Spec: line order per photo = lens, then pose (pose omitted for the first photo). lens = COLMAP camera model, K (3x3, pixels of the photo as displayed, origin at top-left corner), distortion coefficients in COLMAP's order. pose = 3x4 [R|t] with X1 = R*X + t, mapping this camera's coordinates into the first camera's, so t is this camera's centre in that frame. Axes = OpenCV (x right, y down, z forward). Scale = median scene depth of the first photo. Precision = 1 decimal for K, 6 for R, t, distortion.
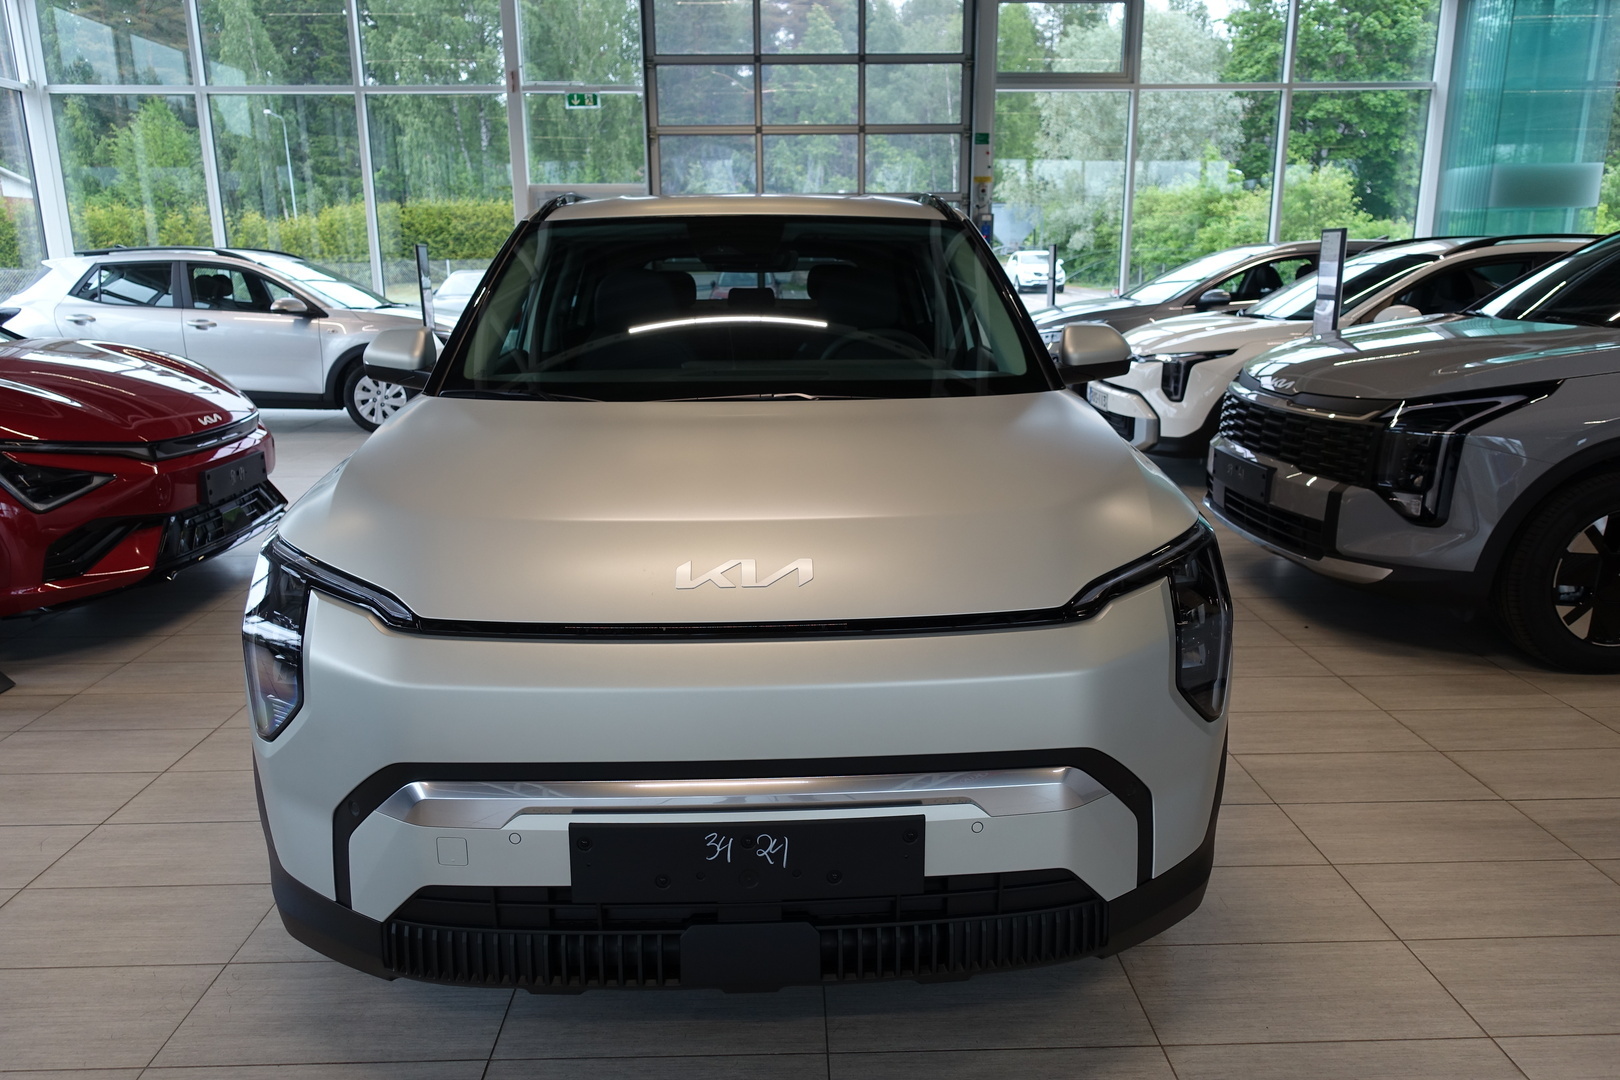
lens RADIAL K [[1118.9, 0, 810.0], [0, 1118.9, 540.0], [0, 0, 1]] dist [0.005427, 0.000202]
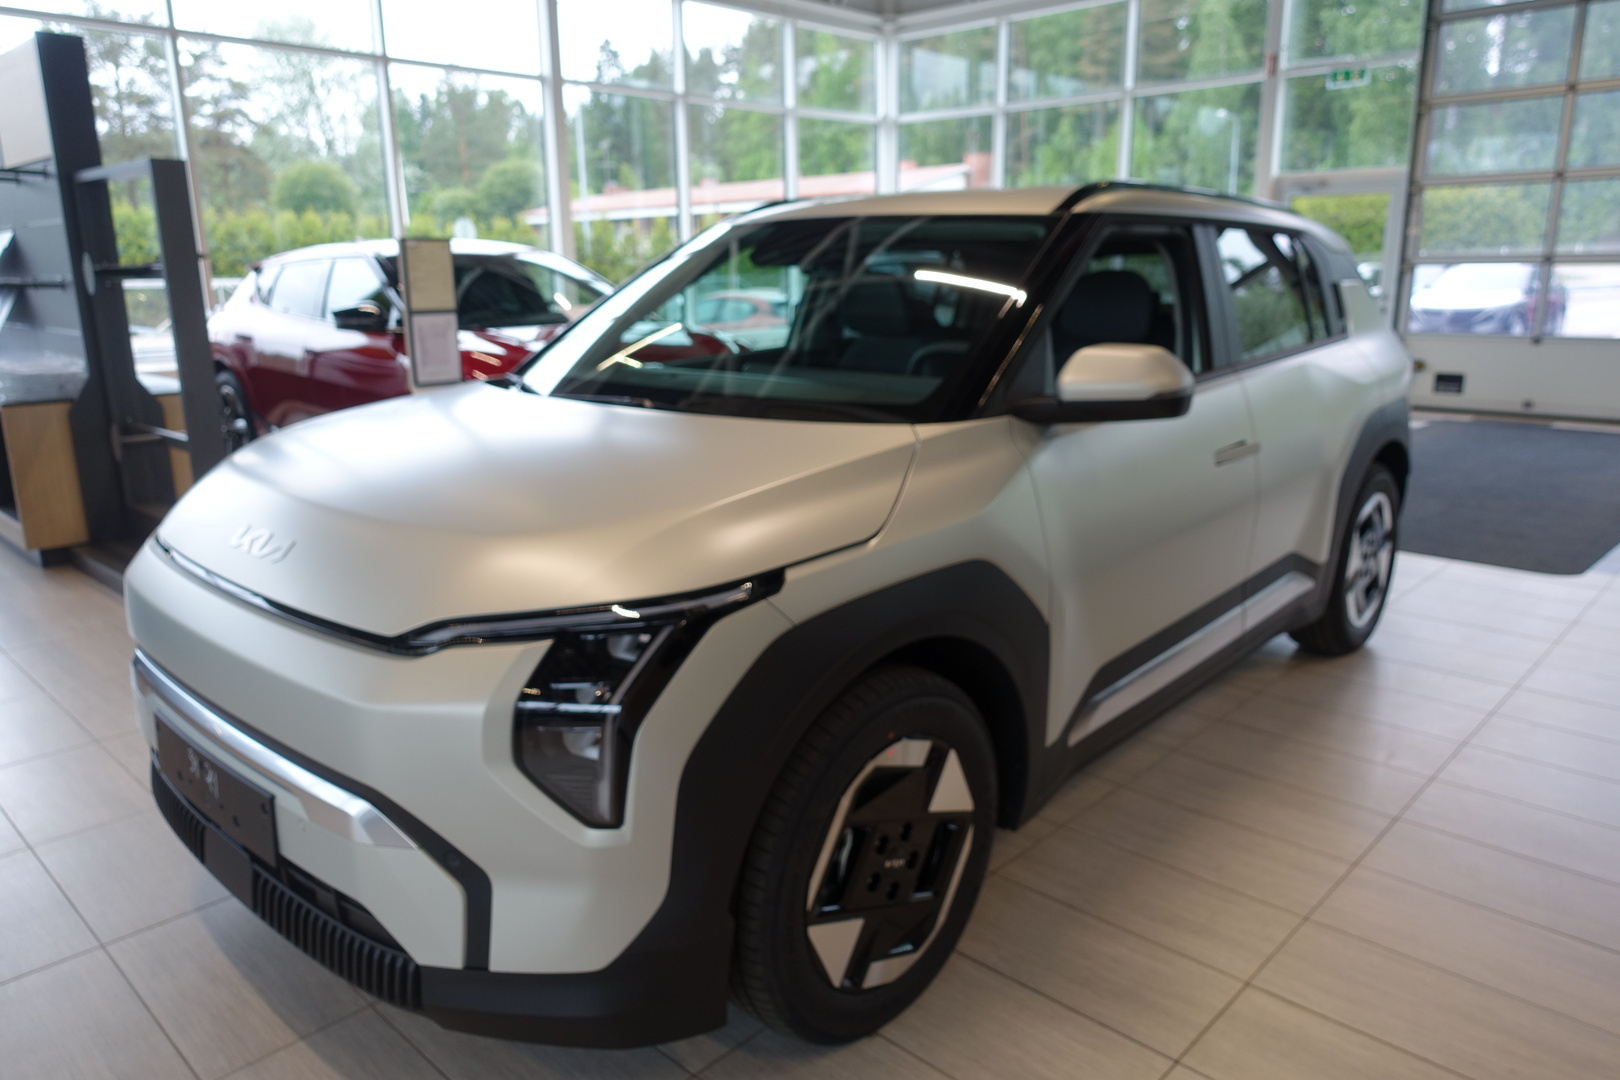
lens RADIAL K [[1118.9, 0, 810.0], [0, 1118.9, 540.0], [0, 0, 1]] dist [0.005427, 0.000202]
pose [[0.705183, 0.165880, -0.689348, 0.172677], [-0.159631, 0.984430, 0.073589, -0.025047], [0.690822, 0.058147, 0.720683, 0.079033]]
